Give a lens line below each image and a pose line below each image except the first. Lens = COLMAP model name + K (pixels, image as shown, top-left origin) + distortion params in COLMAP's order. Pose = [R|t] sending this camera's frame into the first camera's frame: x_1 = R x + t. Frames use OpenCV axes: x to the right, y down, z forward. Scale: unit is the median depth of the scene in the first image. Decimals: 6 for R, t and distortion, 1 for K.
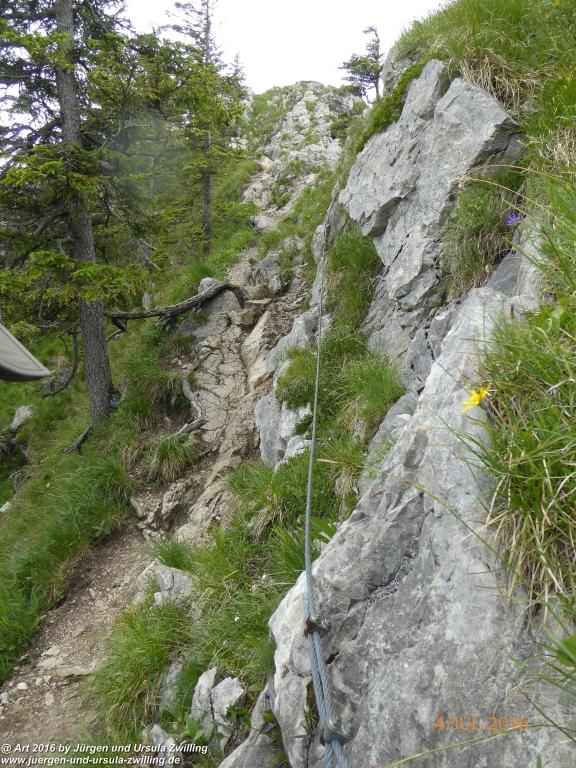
lens RADIAL K [[548.3, 0, 288.0], [0, 548.3, 384.0], [0, 0, 1]] dist [-0.008734, -0.005507]
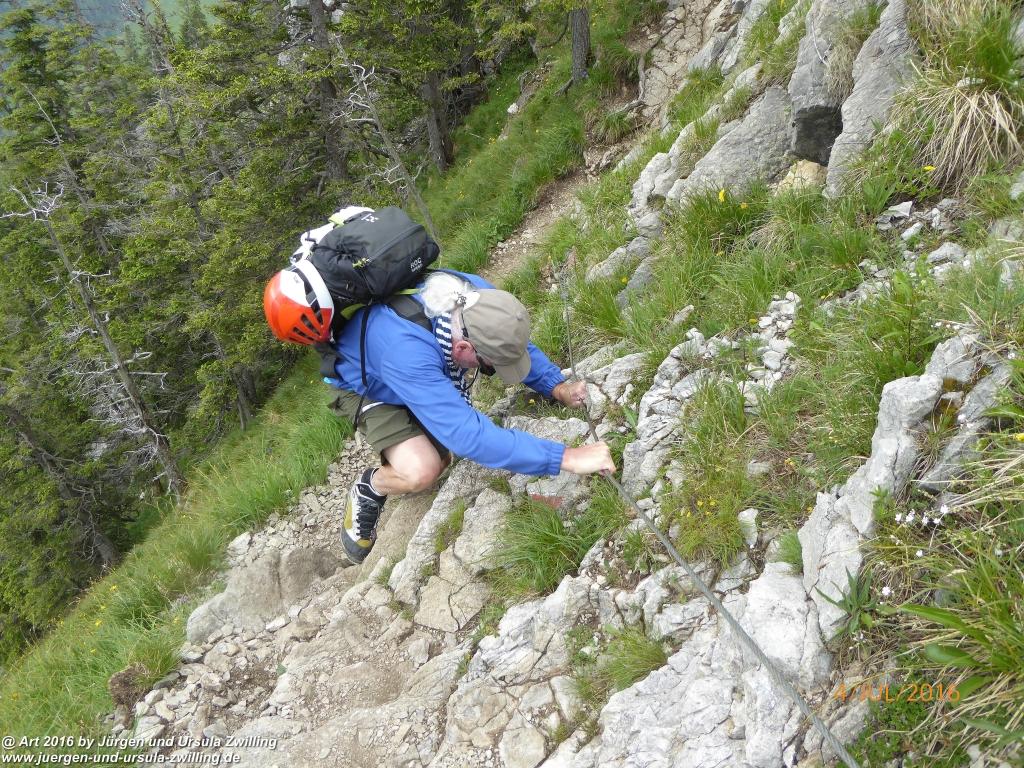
lens RADIAL K [[731.1, 0, 512.0], [0, 731.1, 384.0], [0, 0, 1]] dist [-0.008734, -0.005507]
pose [[0.883278, 0.291496, -0.367219, 0.428397], [-0.039534, 0.826751, 0.561178, -0.354776], [0.467180, -0.481158, 0.741775, -0.831899]]
